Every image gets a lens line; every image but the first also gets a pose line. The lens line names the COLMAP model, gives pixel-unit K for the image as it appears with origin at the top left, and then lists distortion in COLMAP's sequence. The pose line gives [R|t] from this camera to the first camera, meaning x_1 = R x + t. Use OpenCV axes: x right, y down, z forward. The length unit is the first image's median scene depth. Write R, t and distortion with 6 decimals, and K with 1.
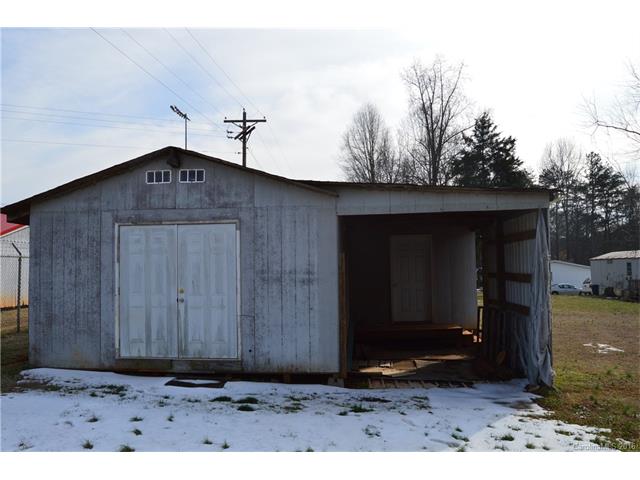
lens RADIAL K [[512.3, 0, 319.4], [0, 512.3, 242.9], [0, 0, 1]] dist [-0.049560, -0.002517]
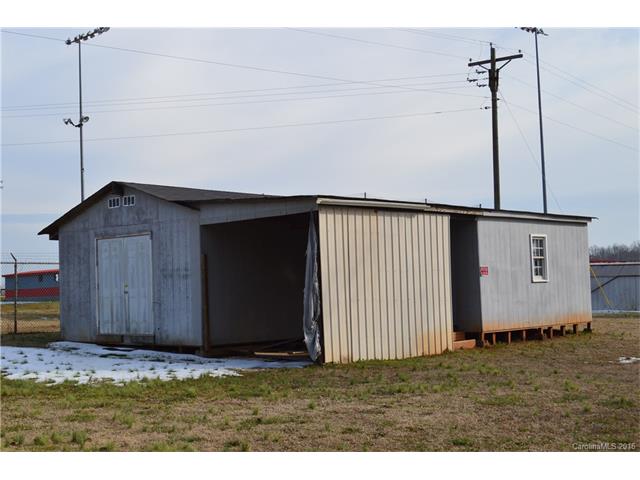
lens RADIAL K [[959.0, 0, 320.4], [0, 959.0, 238.8], [0, 0, 1]] dist [0.021511, 0.000000]
pose [[0.796602, -0.041377, -0.603087, 1.708012], [0.045914, 0.998914, -0.007887, 0.013521], [0.602758, -0.021407, 0.797637, -0.742012]]
